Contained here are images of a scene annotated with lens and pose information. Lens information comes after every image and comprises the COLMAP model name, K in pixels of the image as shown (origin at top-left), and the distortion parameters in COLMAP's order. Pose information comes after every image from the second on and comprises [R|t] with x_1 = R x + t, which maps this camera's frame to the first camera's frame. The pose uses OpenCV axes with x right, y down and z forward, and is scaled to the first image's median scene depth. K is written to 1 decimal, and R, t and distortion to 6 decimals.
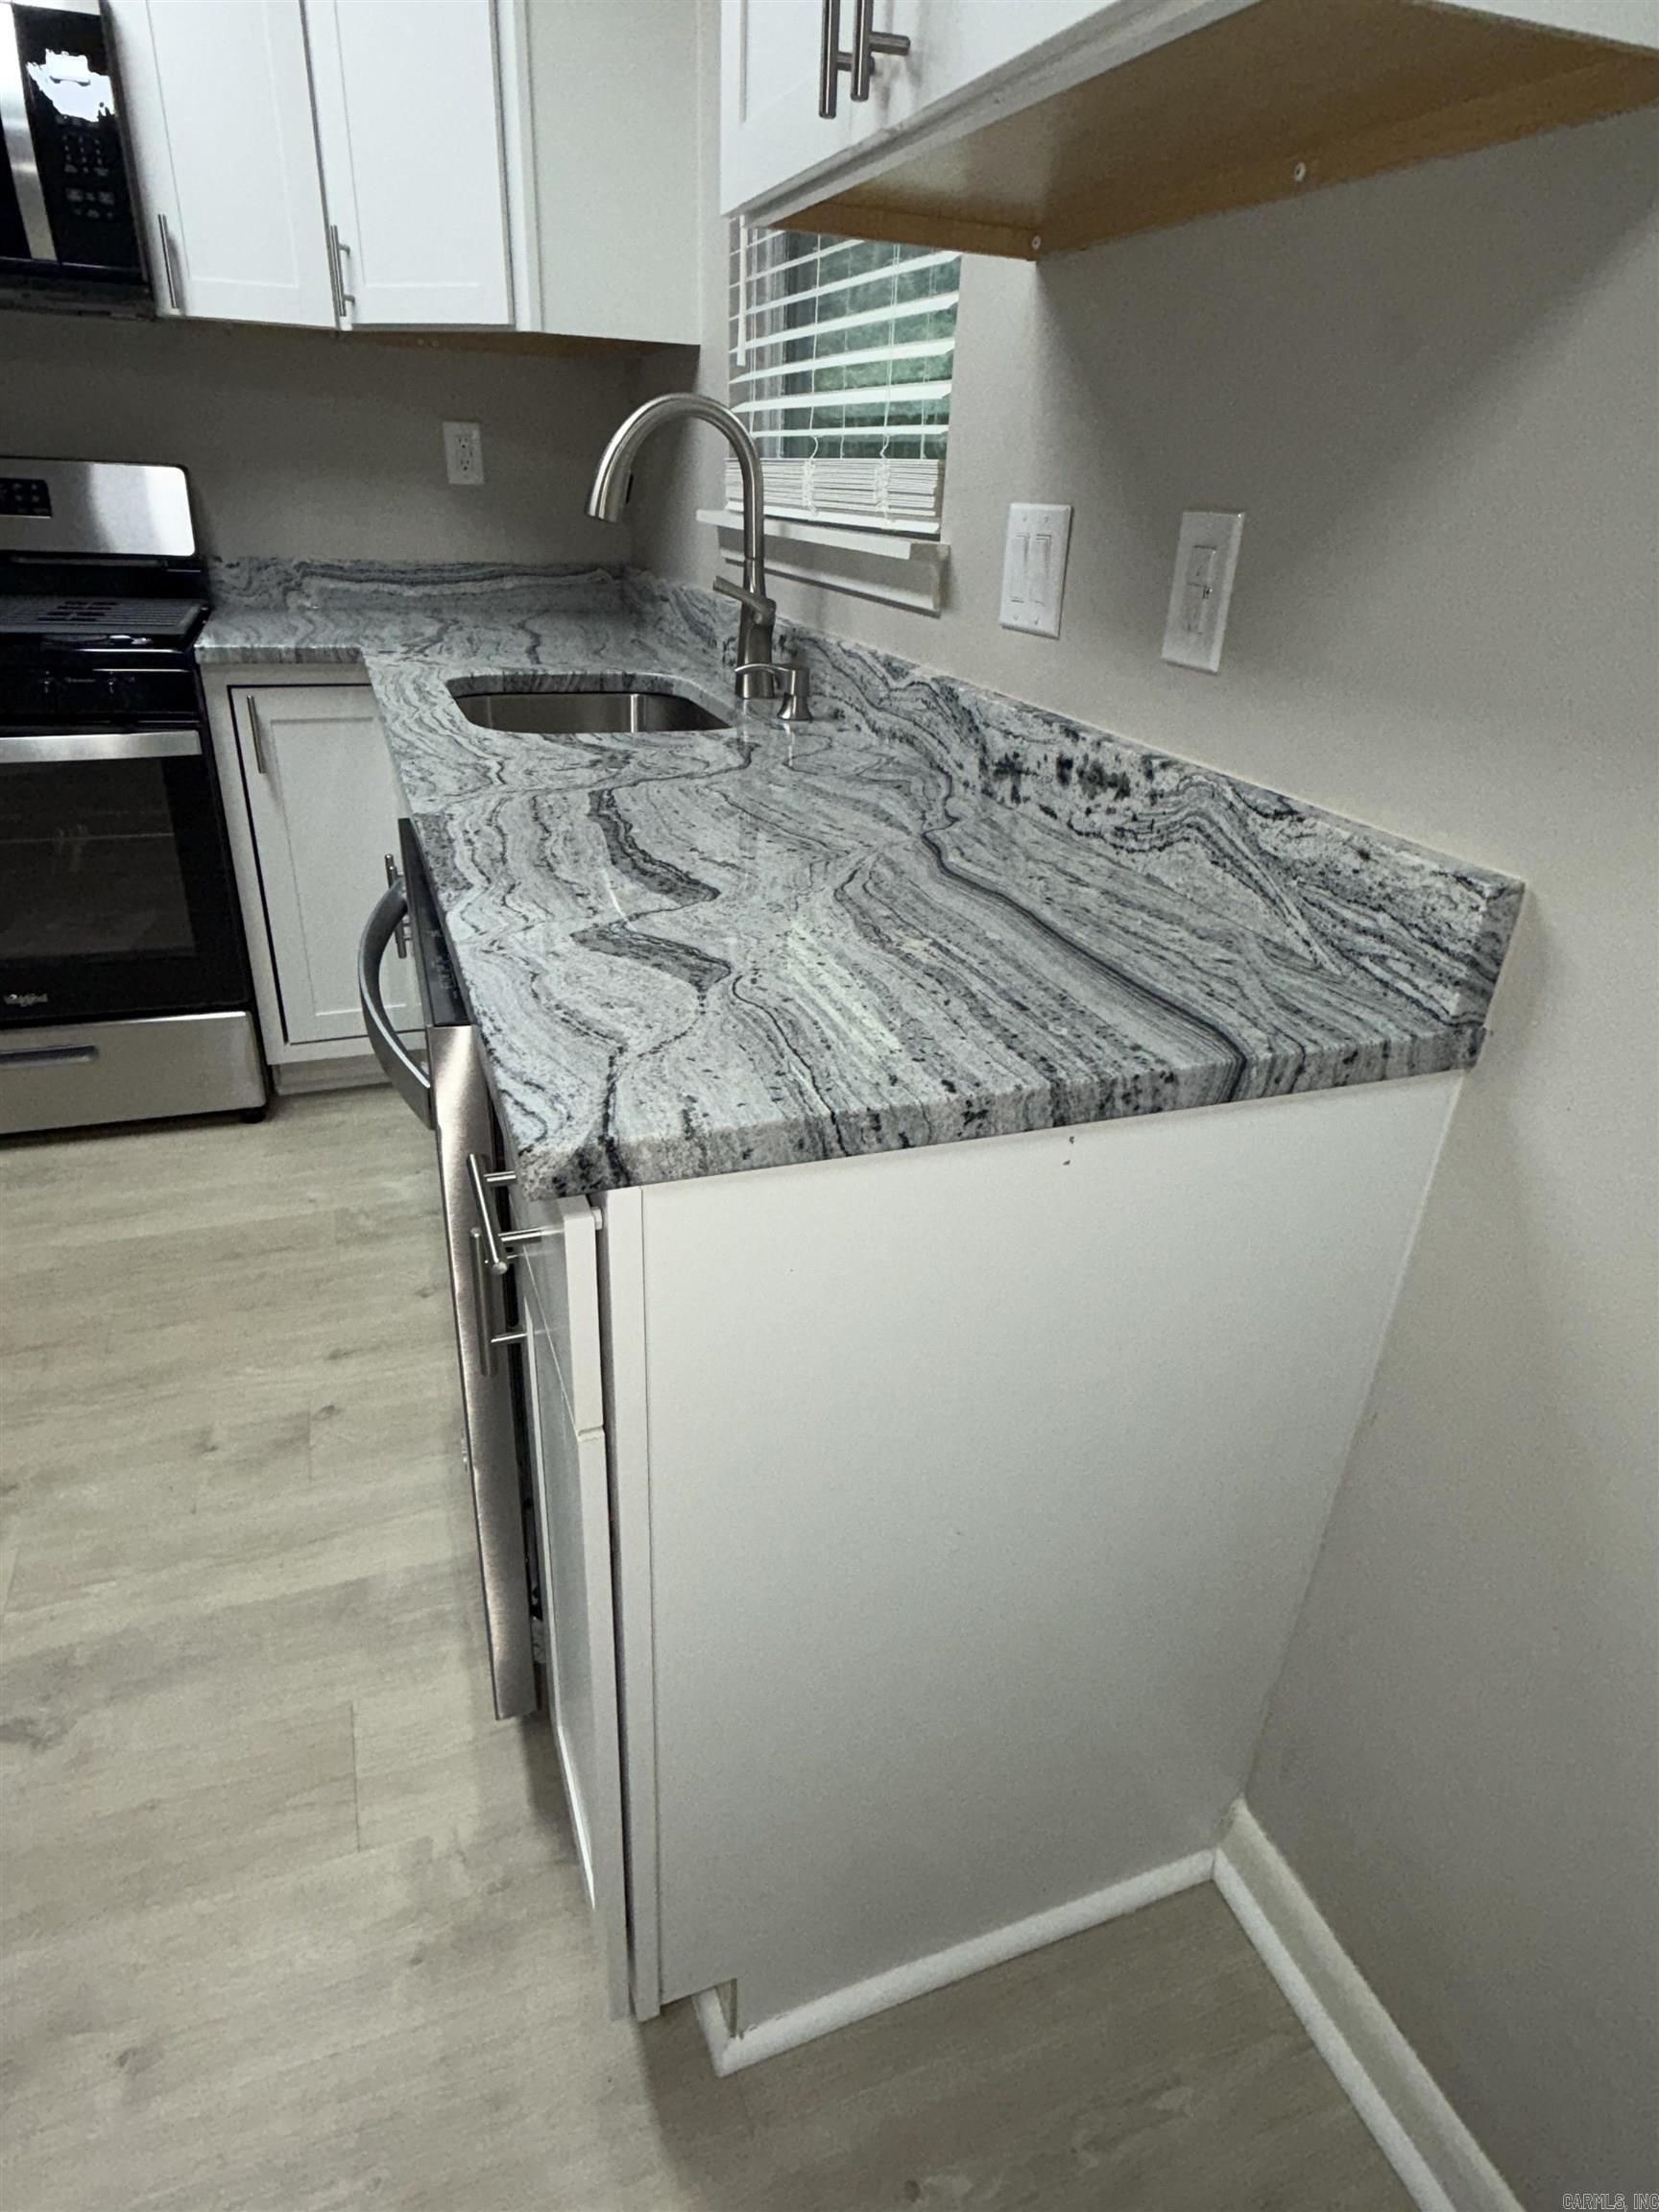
lens RADIAL K [[1244.9, 0, 828.6], [0, 1244.9, 1096.3], [0, 0, 1]] dist [-0.001162, 0.000192]
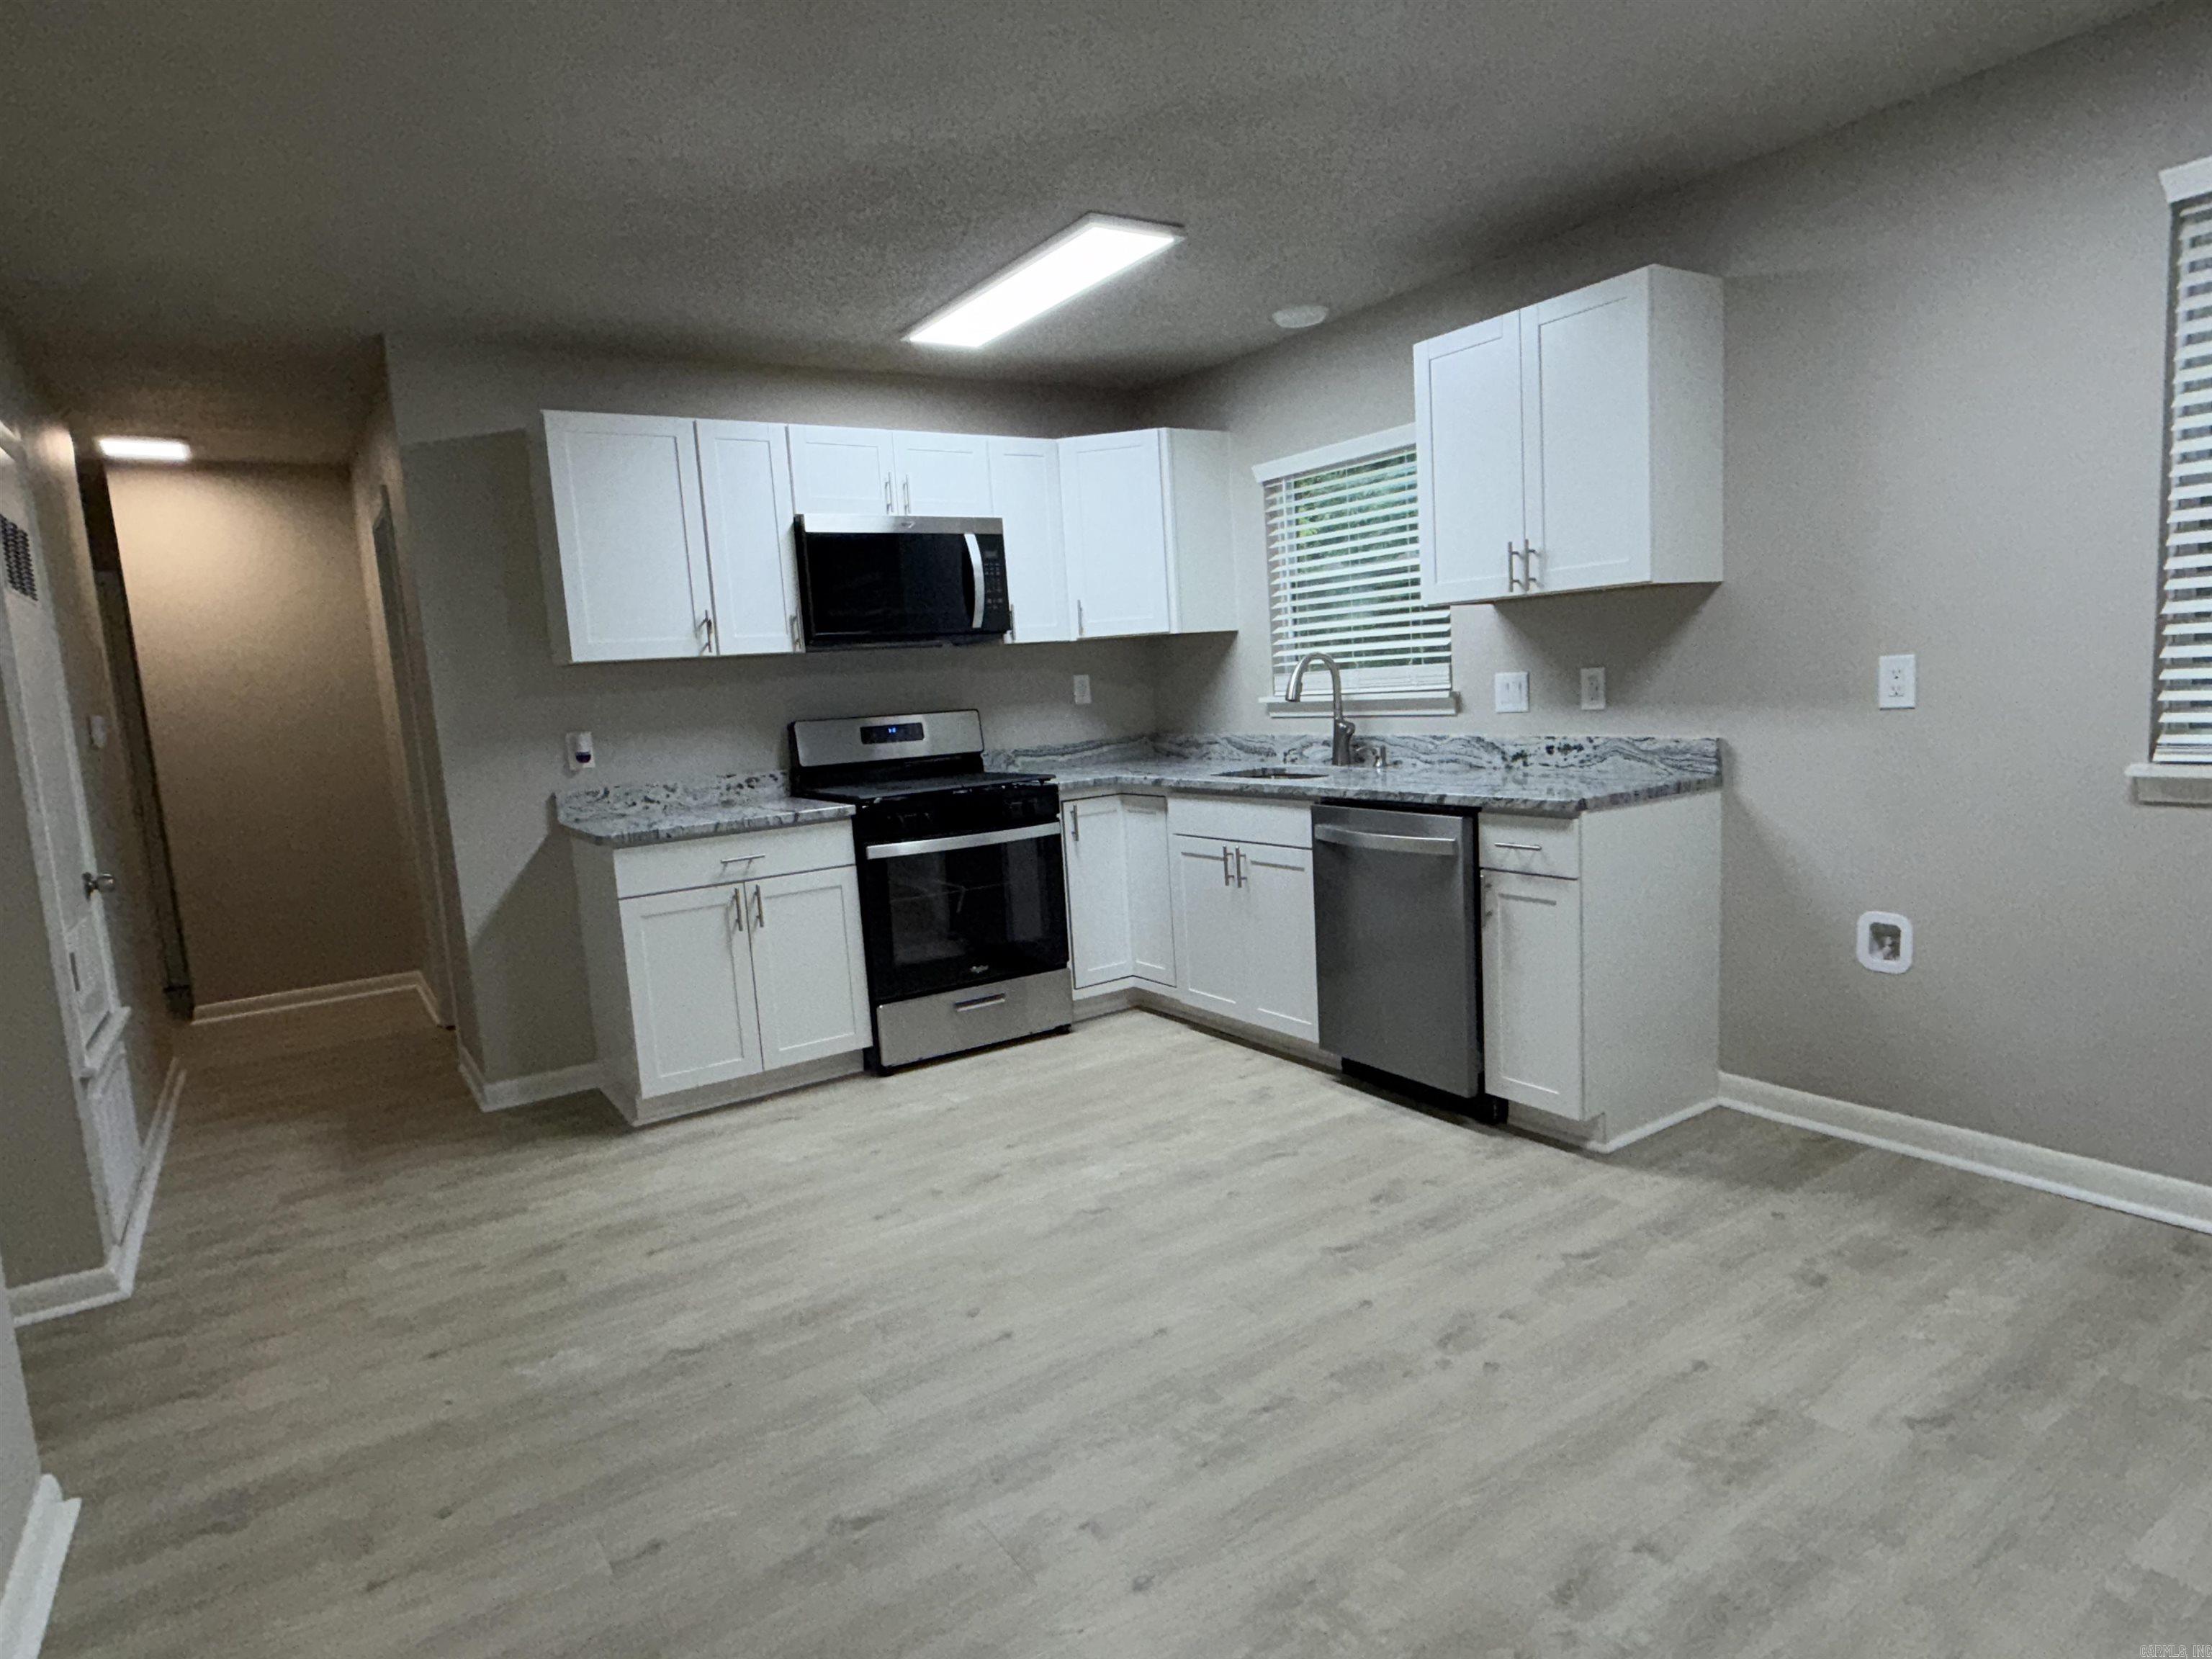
lens RADIAL K [[1244.9, 0, 1102.1], [0, 1244.9, 844.8], [0, 0, 1]] dist [-0.001162, 0.000192]
pose [[0.968907, -0.137434, 0.205745, -1.331858], [0.196663, 0.932371, -0.303327, 0.576254], [-0.150144, 0.334358, 0.930409, -1.382090]]
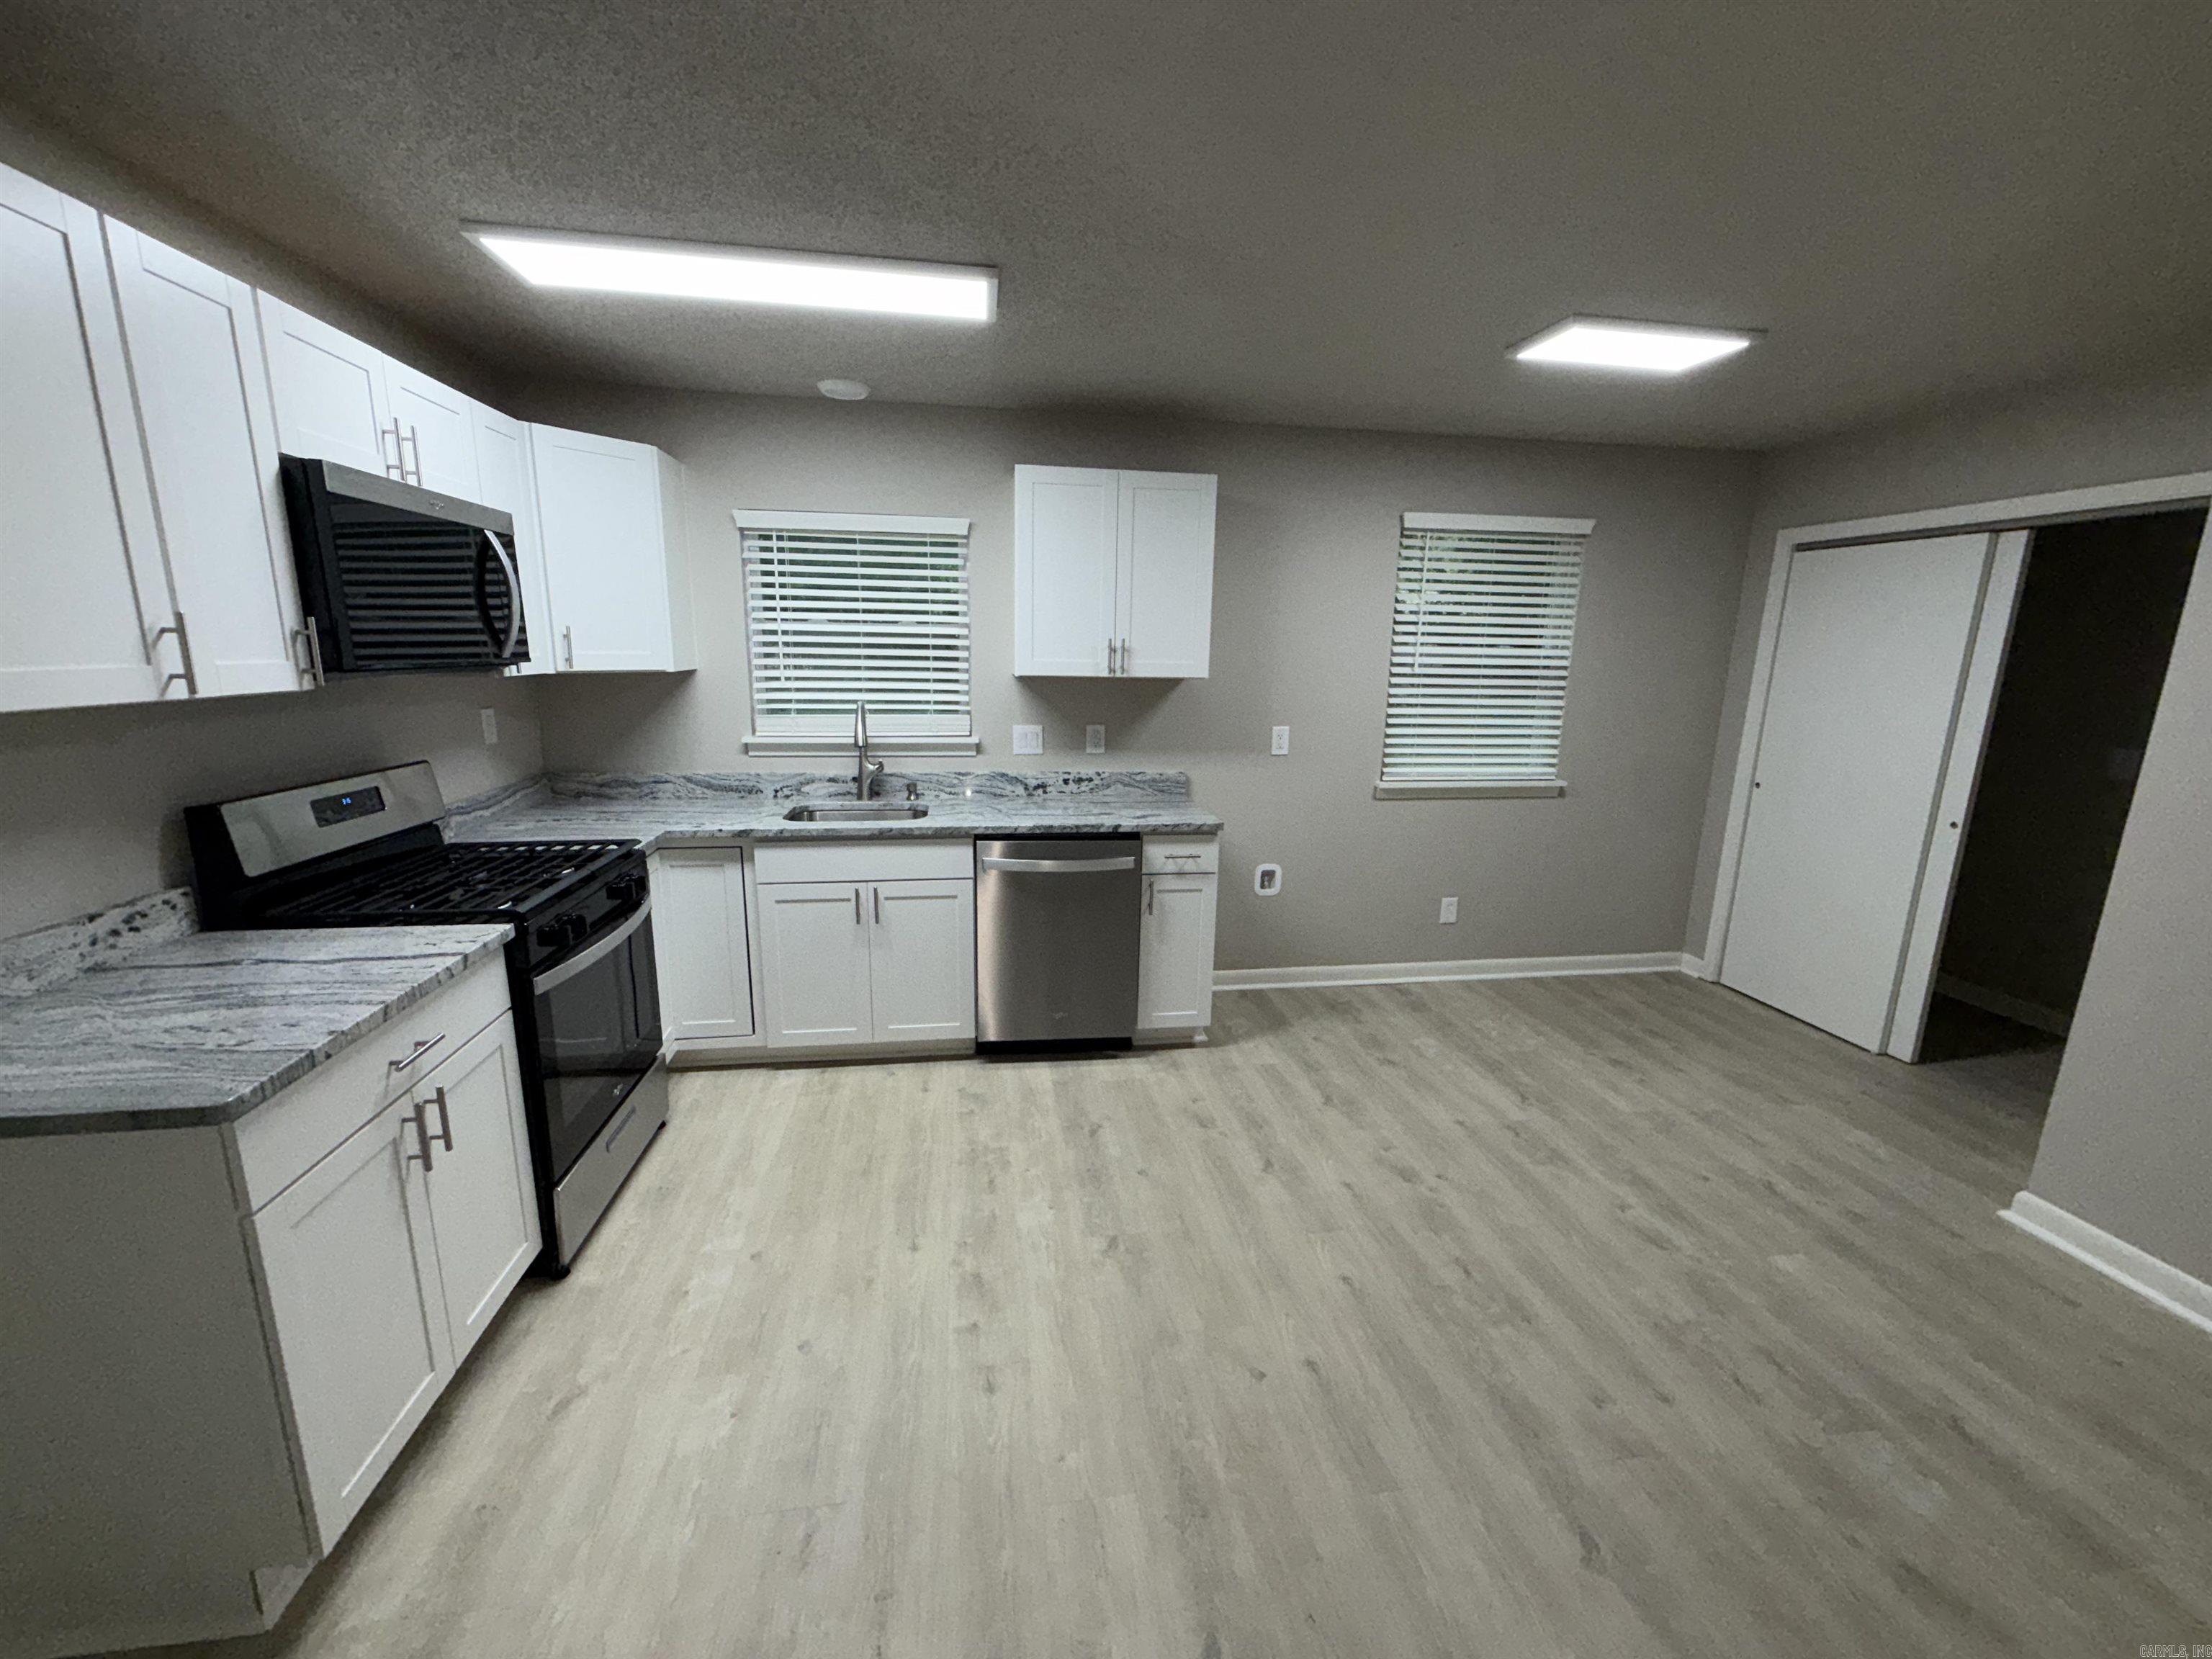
lens RADIAL K [[885.5, 0, 1099.7], [0, 885.5, 832.7], [0, 0, 1]] dist [0.000866, 0.000146]
pose [[0.210187, -0.244679, 0.946548, -2.374616], [0.429052, 0.893047, 0.135575, -0.409671], [-0.878485, 0.377622, 0.292687, 0.062728]]
